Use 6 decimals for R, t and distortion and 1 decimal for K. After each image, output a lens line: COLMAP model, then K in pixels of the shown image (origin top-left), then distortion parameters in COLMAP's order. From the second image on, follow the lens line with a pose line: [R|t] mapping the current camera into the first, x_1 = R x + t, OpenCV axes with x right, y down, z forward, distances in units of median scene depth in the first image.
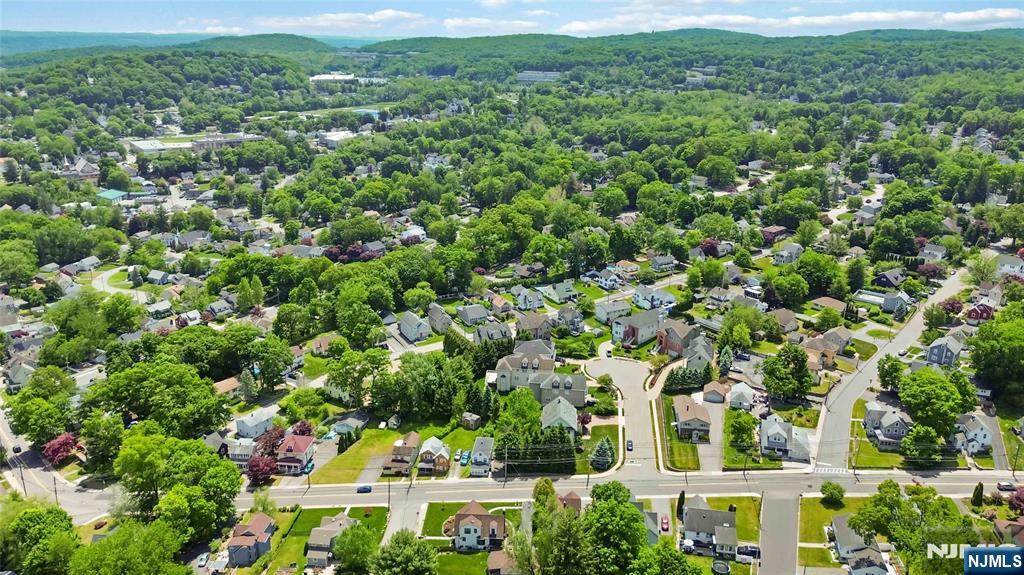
lens RADIAL K [[698.7, 0, 514.8], [0, 698.7, 286.9], [0, 0, 1]] dist [0.065545, -0.061864]
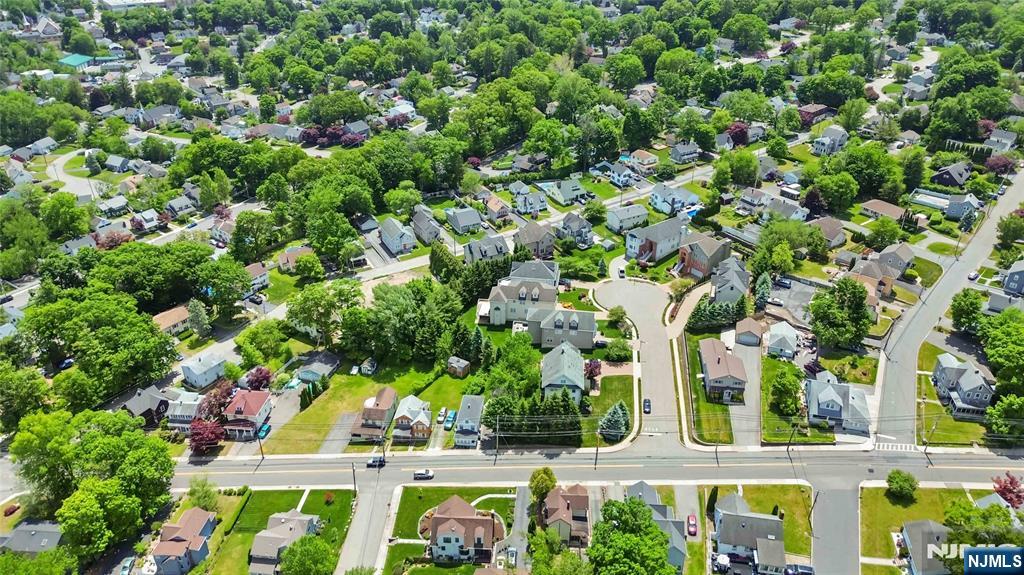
lens RADIAL K [[698.7, 0, 514.8], [0, 698.7, 286.9], [0, 0, 1]] dist [0.065545, -0.061864]
pose [[0.999969, -0.002555, -0.007414, 0.008934], [0.003934, 0.981313, 0.192379, -0.048522], [0.006784, -0.192402, 0.981293, 0.139865]]
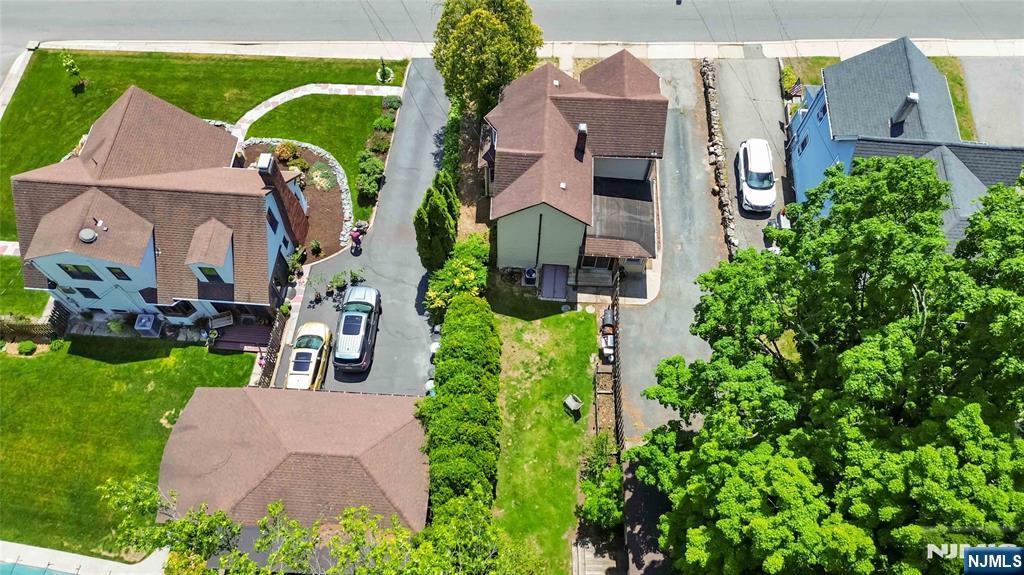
lens RADIAL K [[698.7, 0, 514.8], [0, 698.7, 286.9], [0, 0, 1]] dist [0.065545, -0.061864]
pose [[0.999798, 0.017083, -0.010558, 0.030086], [-0.004597, 0.706464, 0.707734, 0.109988], [0.019549, -0.707542, 0.706400, 0.452794]]
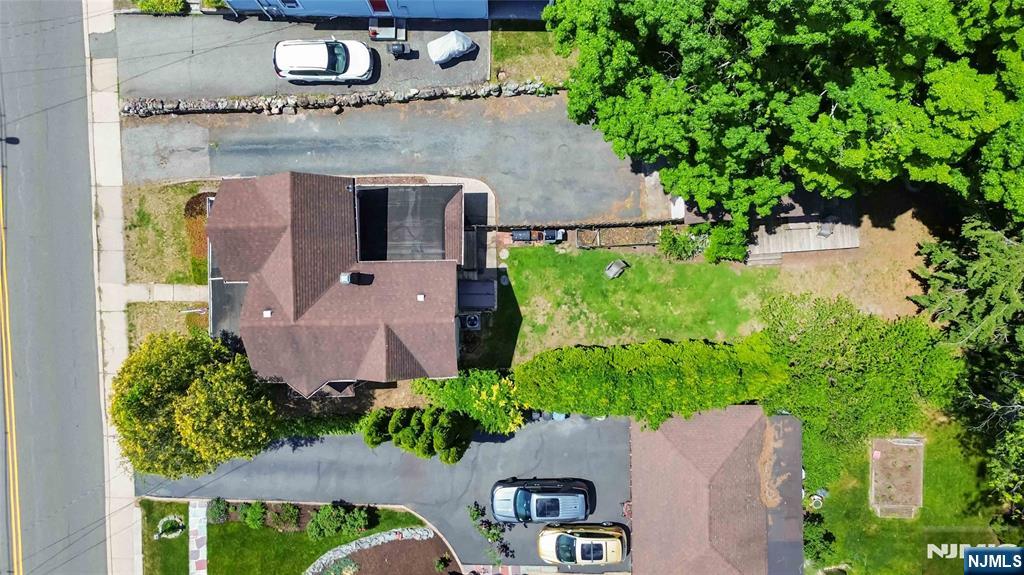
lens RADIAL K [[698.7, 0, 514.8], [0, 698.7, 286.9], [0, 0, 1]] dist [0.065545, -0.061864]
pose [[-0.051566, -0.998581, -0.013340, 0.037536], [0.309275, -0.028669, 0.950540, 0.093467], [-0.949574, 0.044889, 0.310314, 0.496430]]
